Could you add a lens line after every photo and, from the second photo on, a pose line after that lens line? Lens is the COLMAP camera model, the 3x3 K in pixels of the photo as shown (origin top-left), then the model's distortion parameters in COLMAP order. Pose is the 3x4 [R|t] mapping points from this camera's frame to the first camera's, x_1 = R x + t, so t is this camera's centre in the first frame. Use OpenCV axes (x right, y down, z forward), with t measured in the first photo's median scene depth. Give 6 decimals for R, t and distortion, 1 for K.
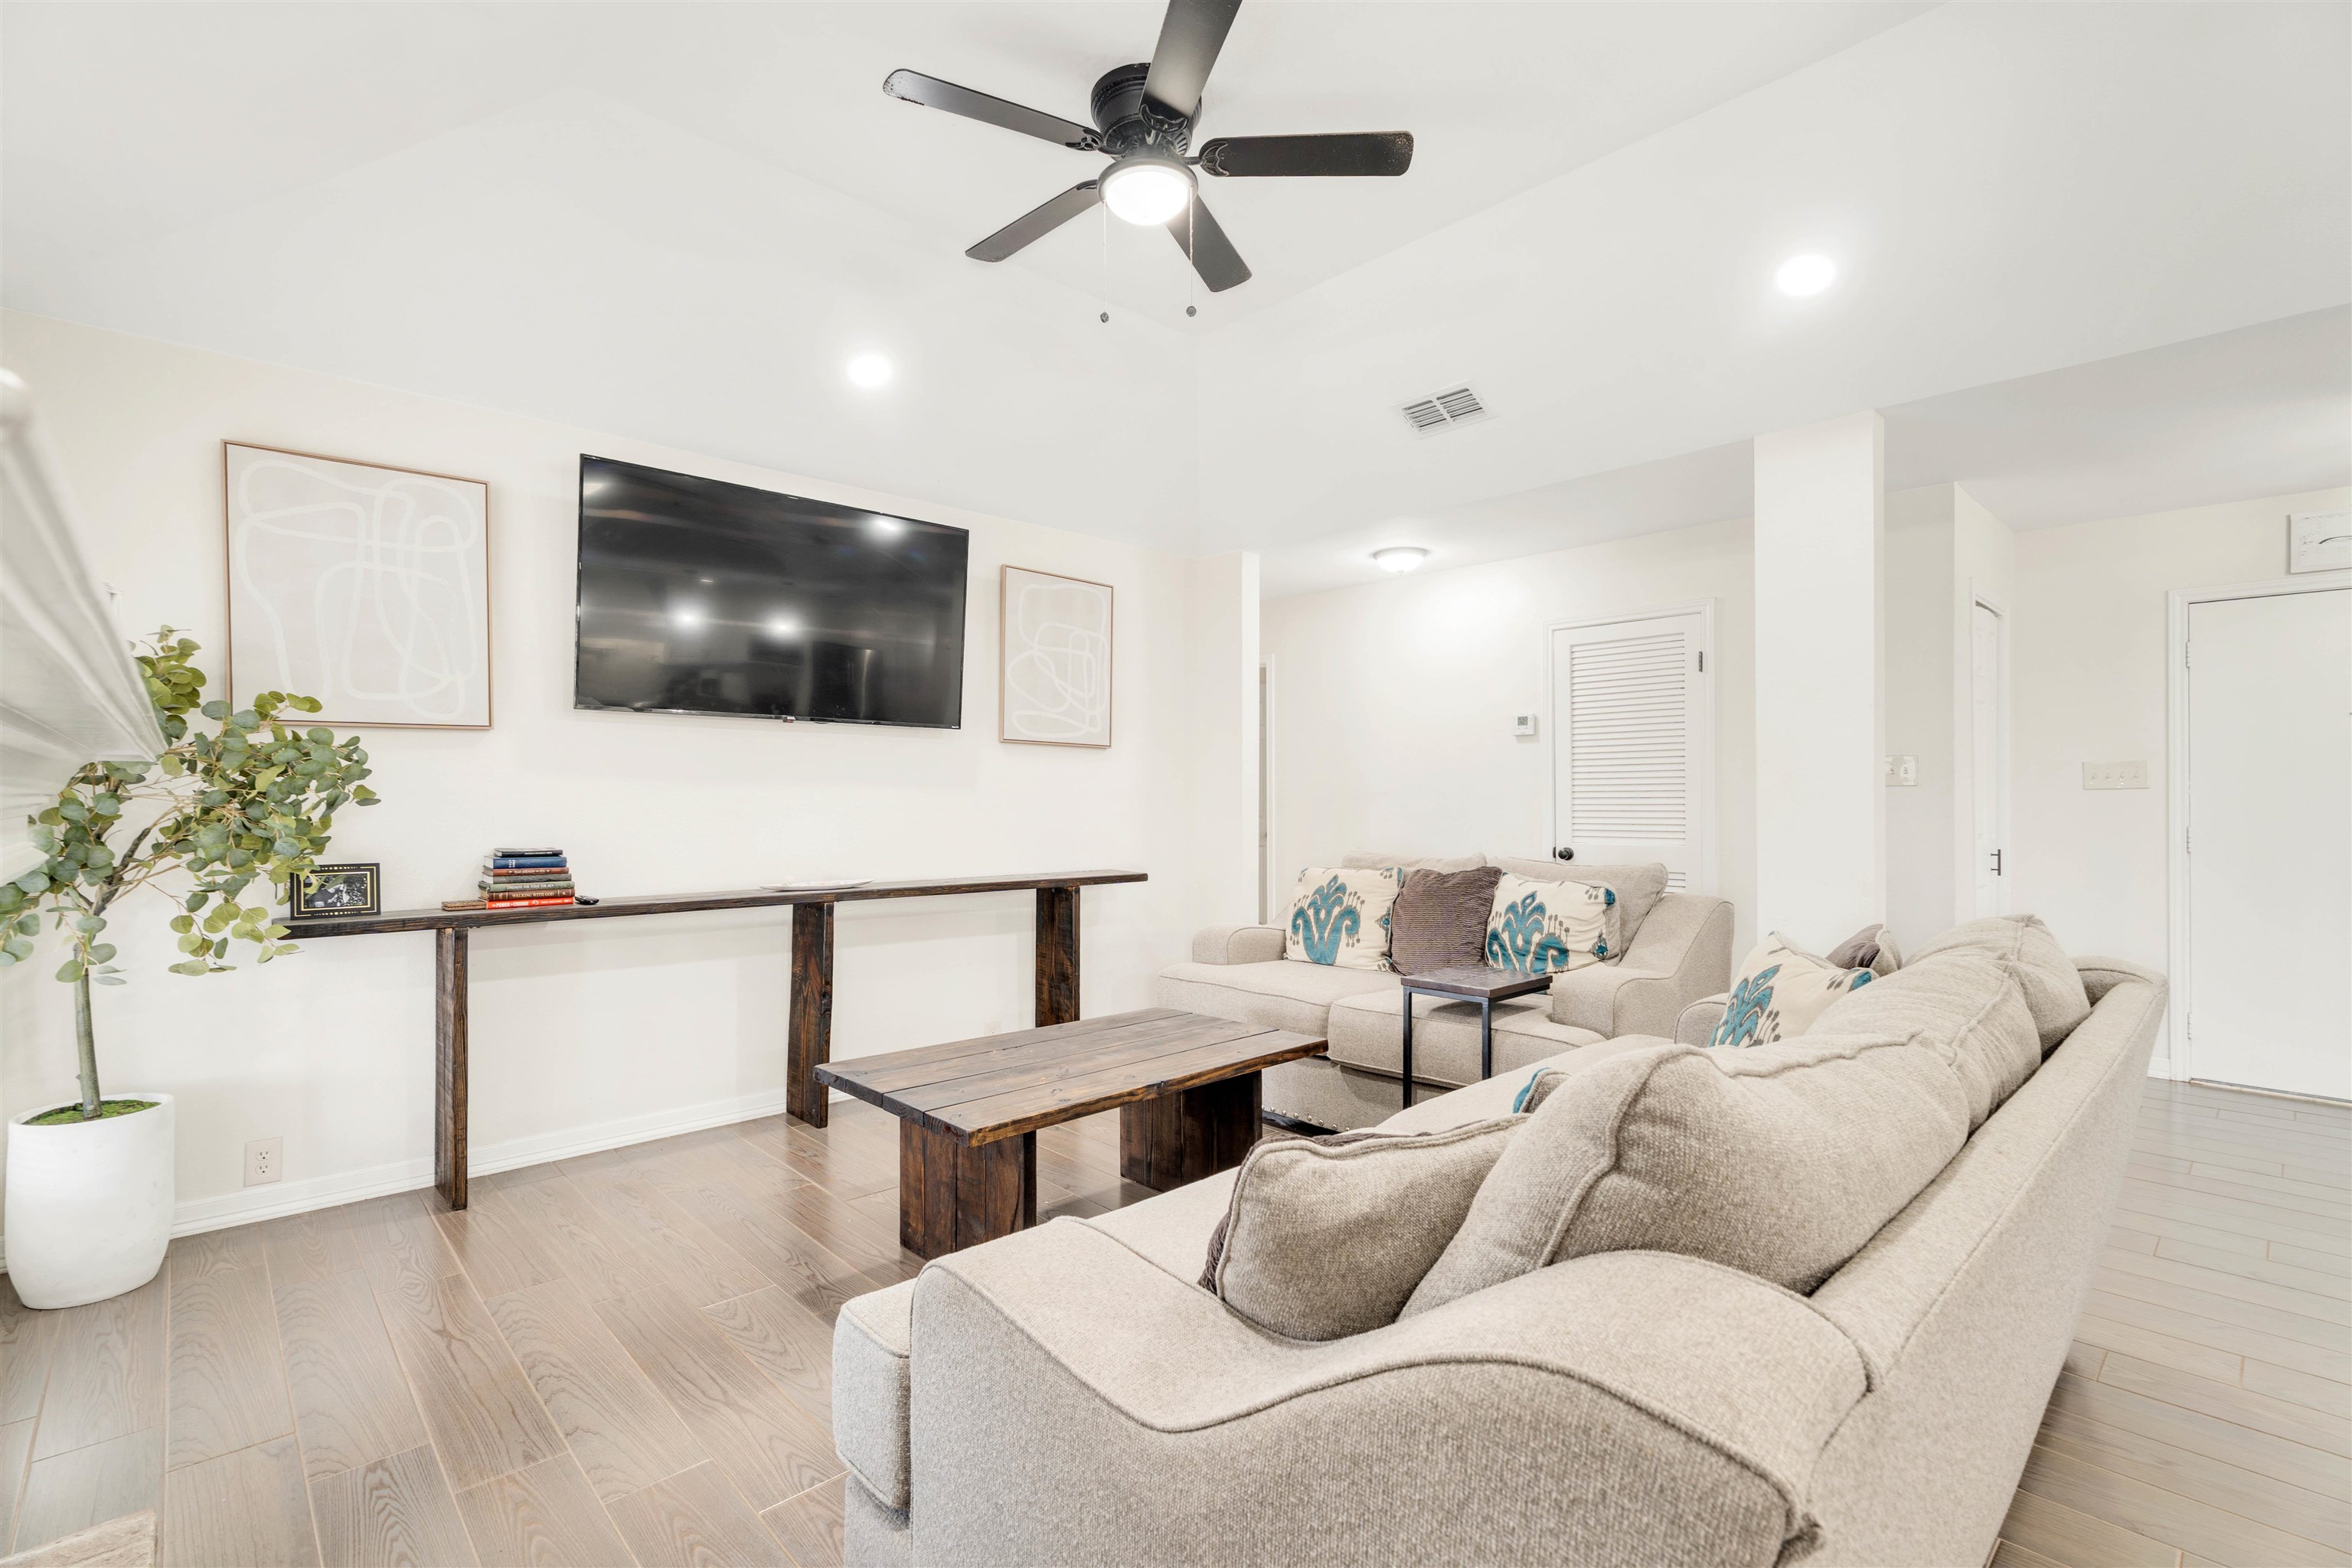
lens RADIAL K [[1071.2, 0, 1173.0], [0, 1071.2, 790.3], [0, 0, 1]] dist [0.001592, 0.000311]
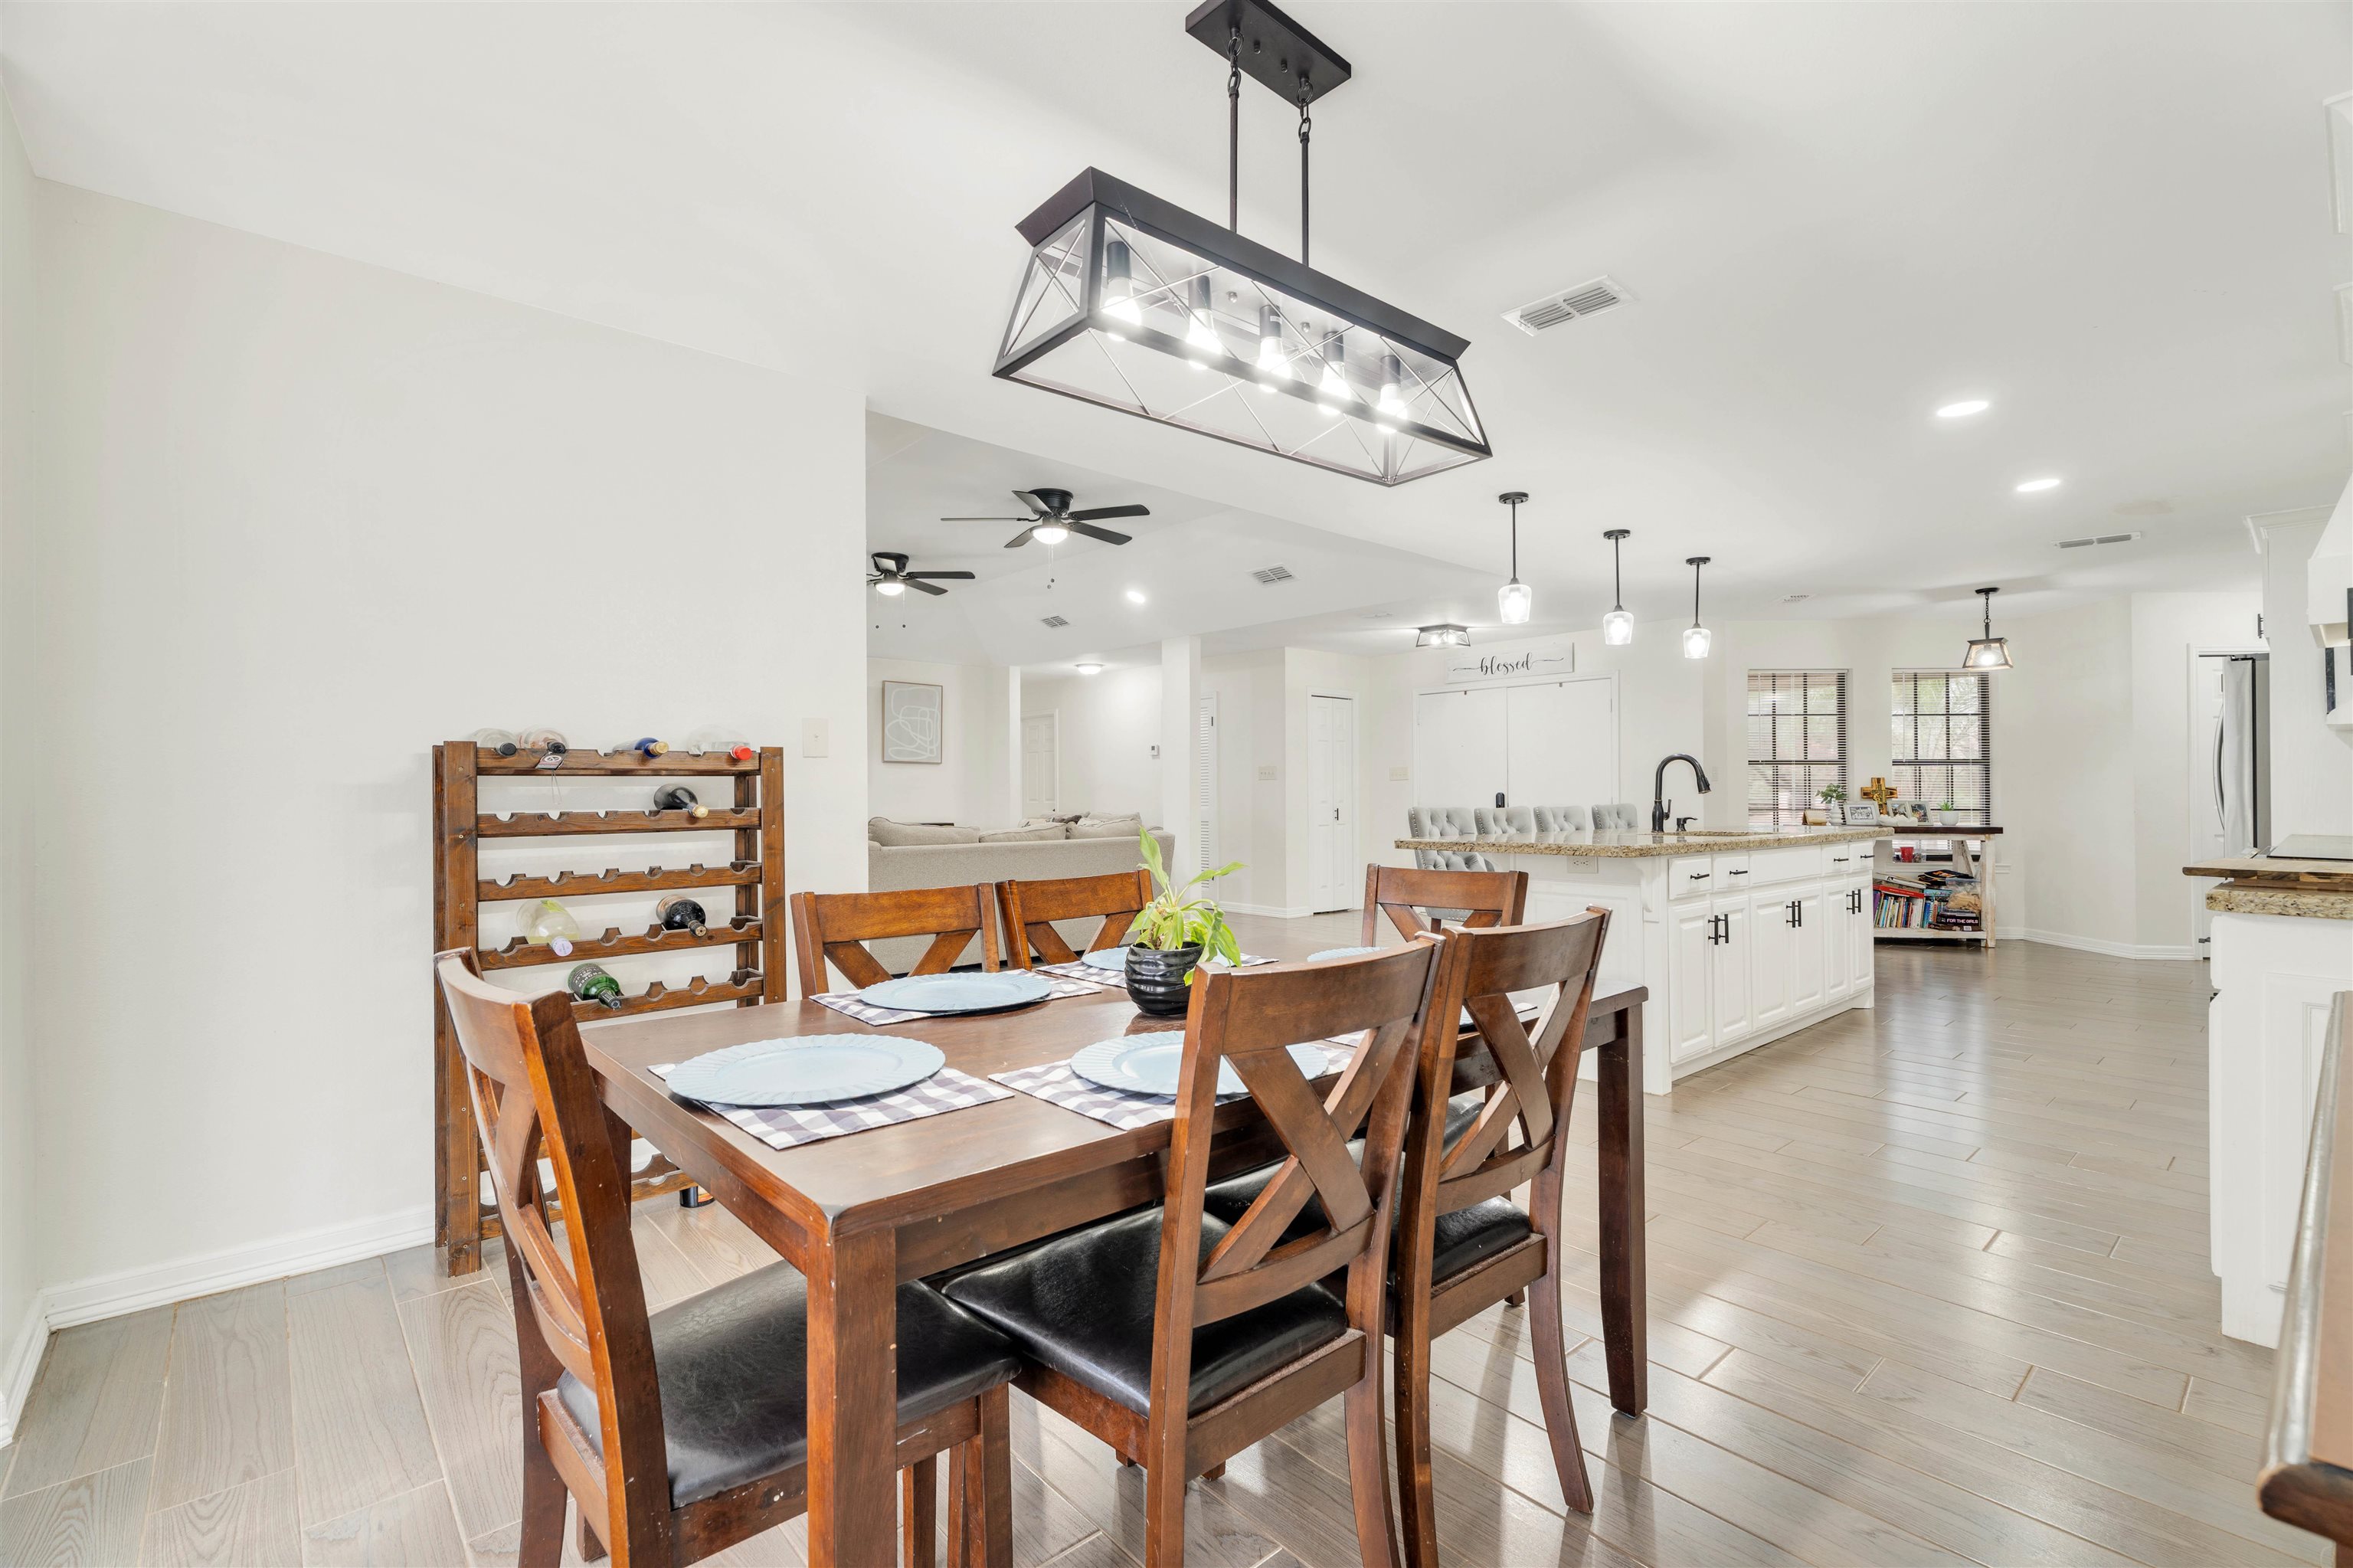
lens RADIAL K [[1071.7, 0, 1173.5], [0, 1071.7, 790.3], [0, 0, 1]] dist [0.001592, 0.000311]
pose [[0.999452, -0.007454, -0.032241, 0.601128], [0.007635, 0.999956, 0.005510, 0.004904], [0.032199, -0.005753, 0.999465, -1.394033]]
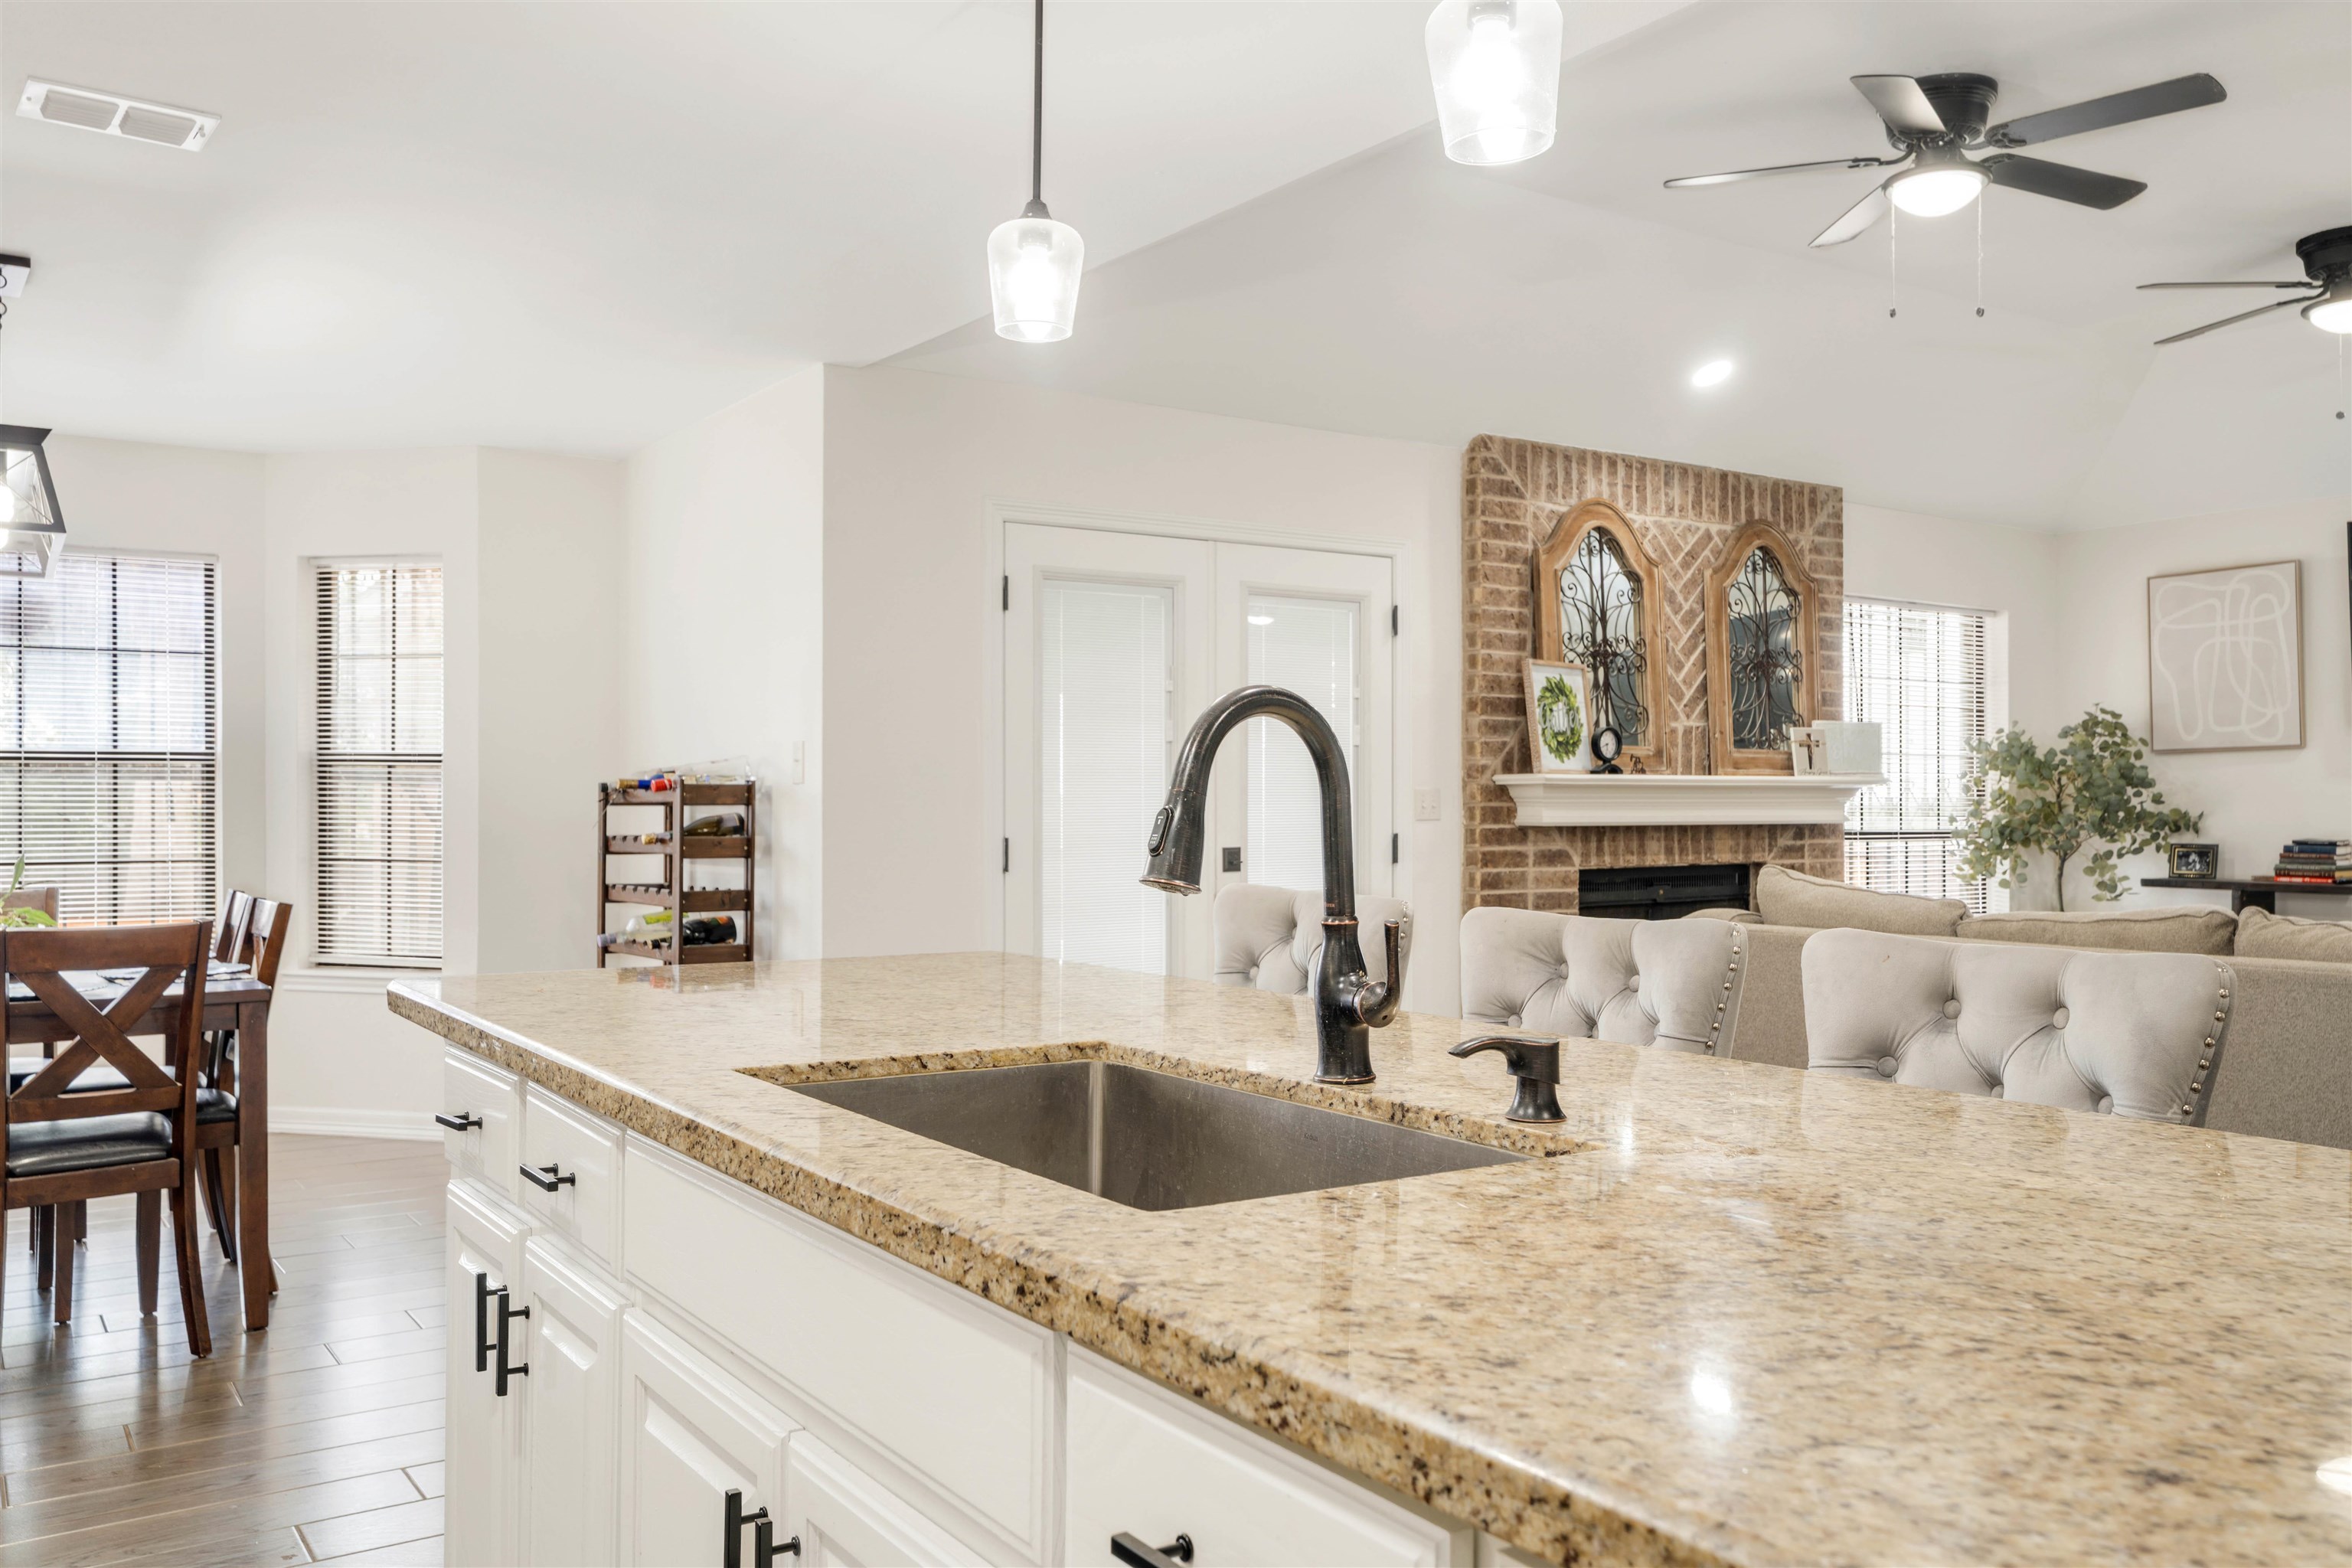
lens RADIAL K [[1842.5, 0, 1179.7], [0, 1842.5, 790.2], [0, 0, 1]] dist [0.002344, 0.007232]
pose [[-0.162410, -0.003999, -0.986715, 1.587518], [0.007500, 0.999958, -0.005288, -0.002324], [0.986695, -0.008259, -0.162373, 0.008555]]
